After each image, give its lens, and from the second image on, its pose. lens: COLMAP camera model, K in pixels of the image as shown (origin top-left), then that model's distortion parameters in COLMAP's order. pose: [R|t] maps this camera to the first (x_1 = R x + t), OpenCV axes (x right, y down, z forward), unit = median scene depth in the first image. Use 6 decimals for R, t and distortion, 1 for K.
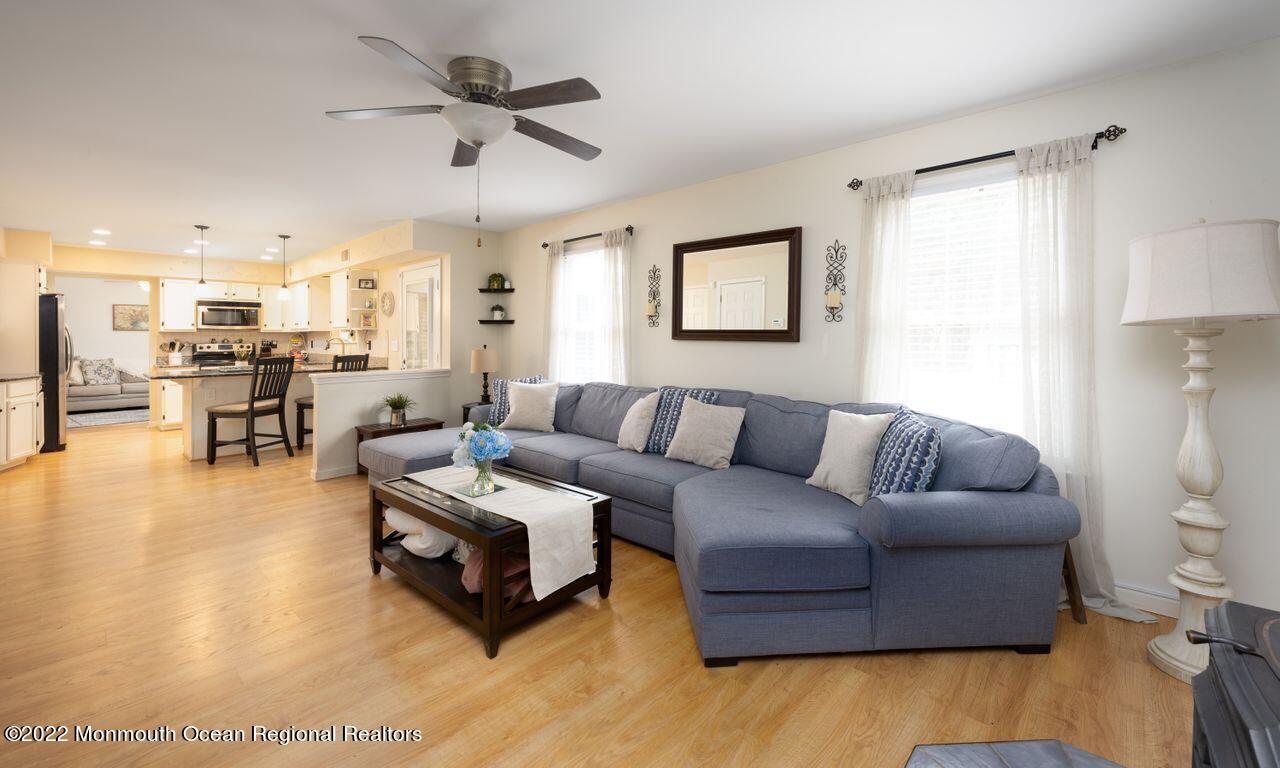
lens RADIAL K [[528.6, 0, 638.9], [0, 528.6, 333.3], [0, 0, 1]] dist [0.008016, 0.000570]
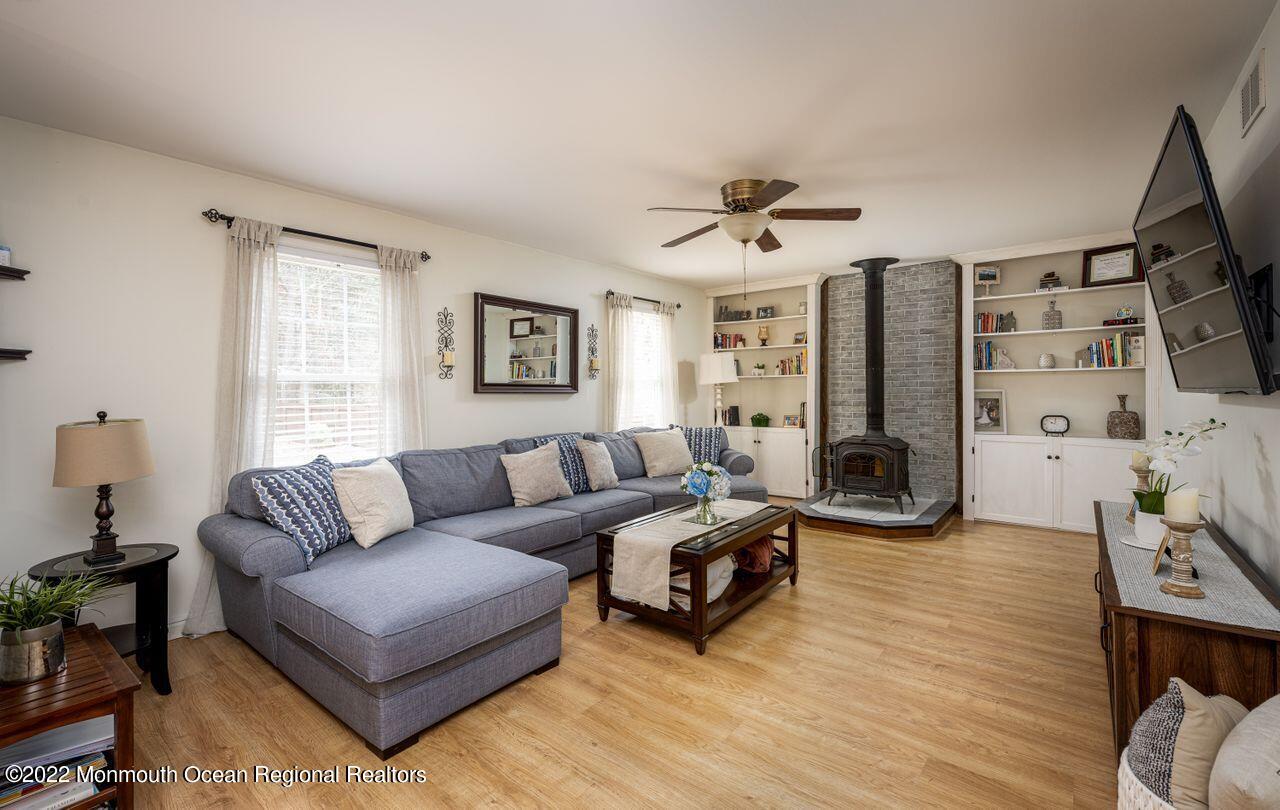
lens RADIAL K [[548.0, 0, 641.9], [0, 548.0, 386.1], [0, 0, 1]] dist [-0.008862, -0.001299]
pose [[-0.076089, 0.011237, 0.997038, -0.512915], [0.007053, 0.999918, -0.010731, 0.006571], [-0.997076, 0.006216, -0.076162, 0.430865]]
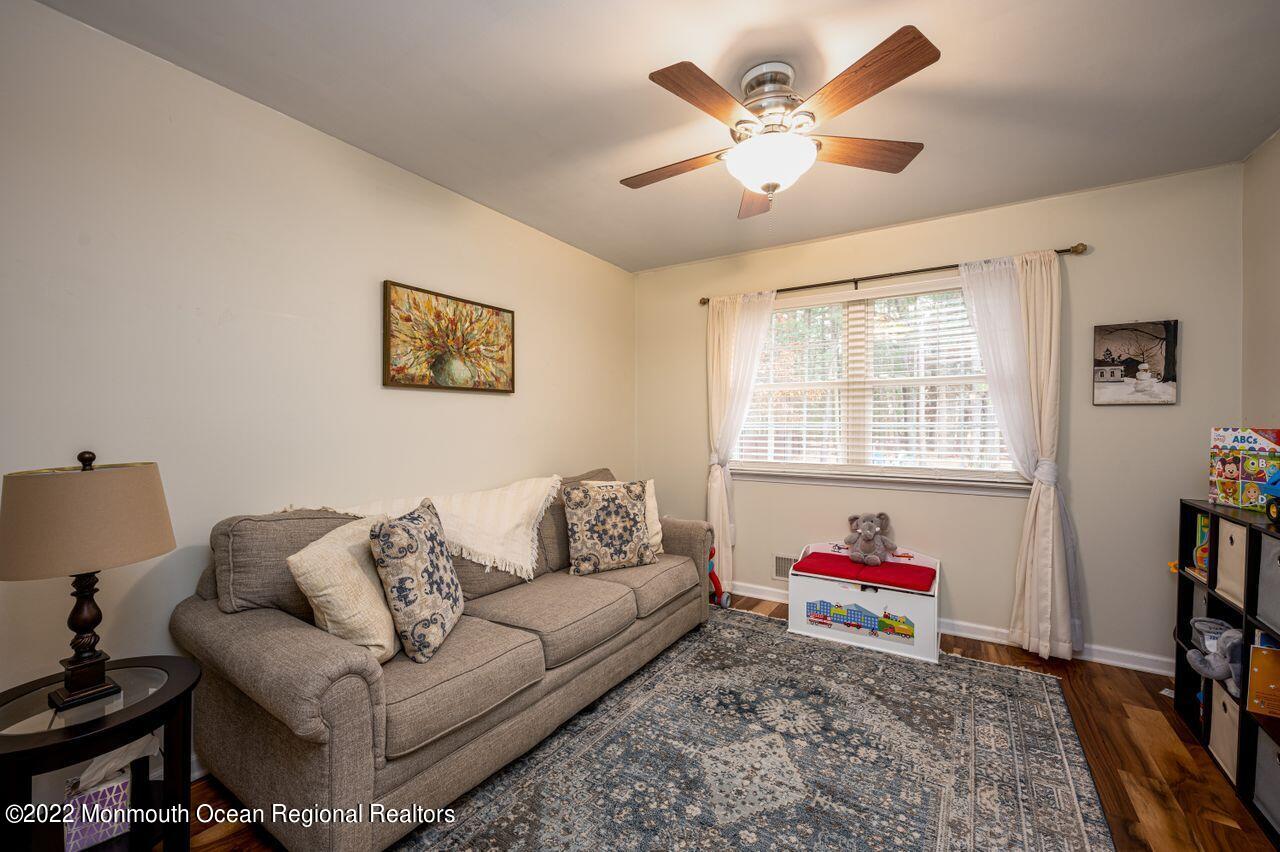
lens RADIAL K [[512.5, 0, 640.7], [0, 512.5, 426.5], [0, 0, 1]] dist [-0.002135, 0.000037]
pose [[0.983748, 0.007441, 0.179399, -1.143443], [-0.009824, 0.999875, 0.012399, 0.012266], [-0.179285, -0.013960, 0.983698, 0.930101]]
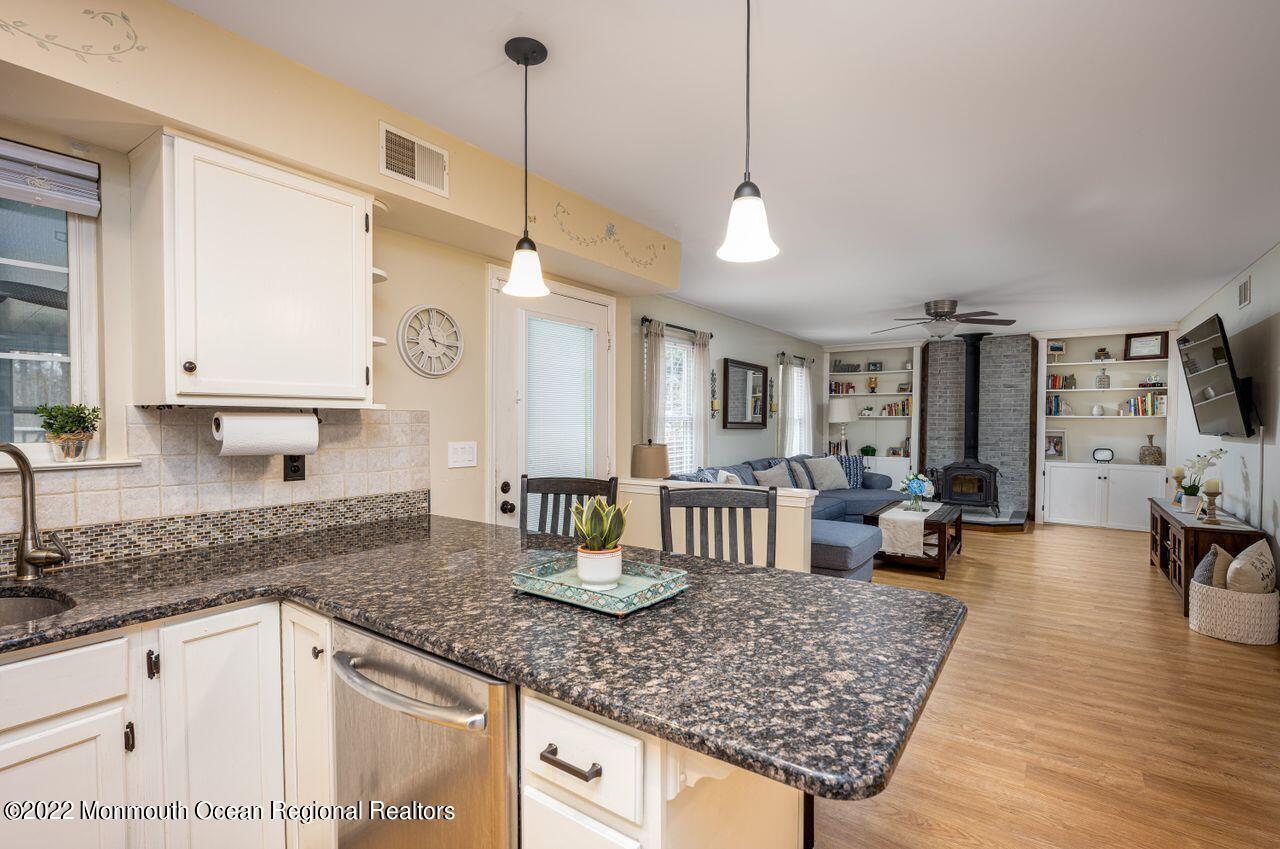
lens RADIAL K [[583.9, 0, 643.3], [0, 583.9, 426.4], [0, 0, 1]] dist [-0.011121, 0.000881]
pose [[-0.133887, -0.005360, 0.990982, -0.760590], [-0.005484, 0.999974, 0.004667, 0.000216], [-0.990981, -0.004809, -0.133912, 0.777217]]
